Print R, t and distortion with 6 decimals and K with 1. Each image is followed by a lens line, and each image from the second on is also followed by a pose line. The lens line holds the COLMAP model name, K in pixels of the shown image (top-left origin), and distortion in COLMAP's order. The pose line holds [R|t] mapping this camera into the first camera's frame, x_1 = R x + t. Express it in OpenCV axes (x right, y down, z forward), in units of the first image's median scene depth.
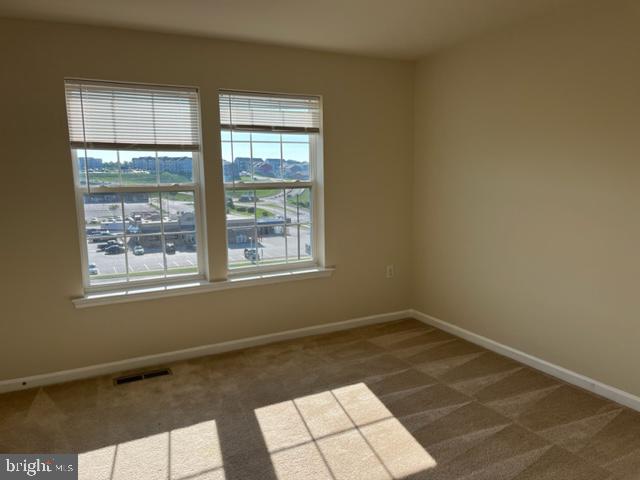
lens RADIAL K [[493.1, 0, 321.8], [0, 493.1, 235.3], [0, 0, 1]] dist [0.095125, -0.122117]
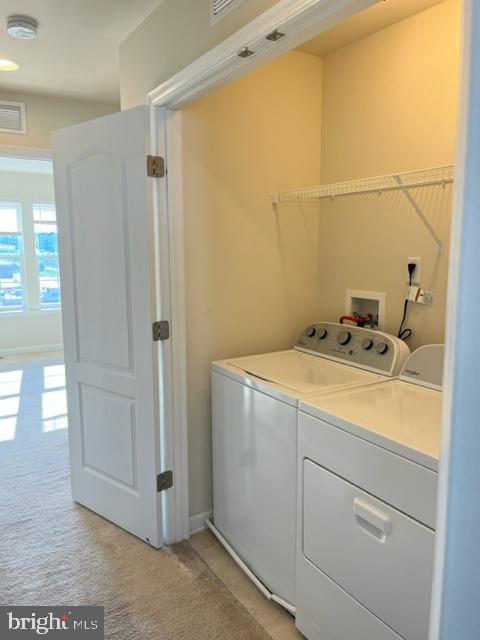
lens RADIAL K [[493.1, 0, 237.0], [0, 493.1, 316.2], [0, 0, 1]] dist [0.095125, -0.122117]
pose [[0.996409, -0.001381, 0.084664, 0.067768], [0.000794, 0.999975, 0.006965, 0.019498], [-0.084672, -0.006872, 0.996385, -0.155447]]
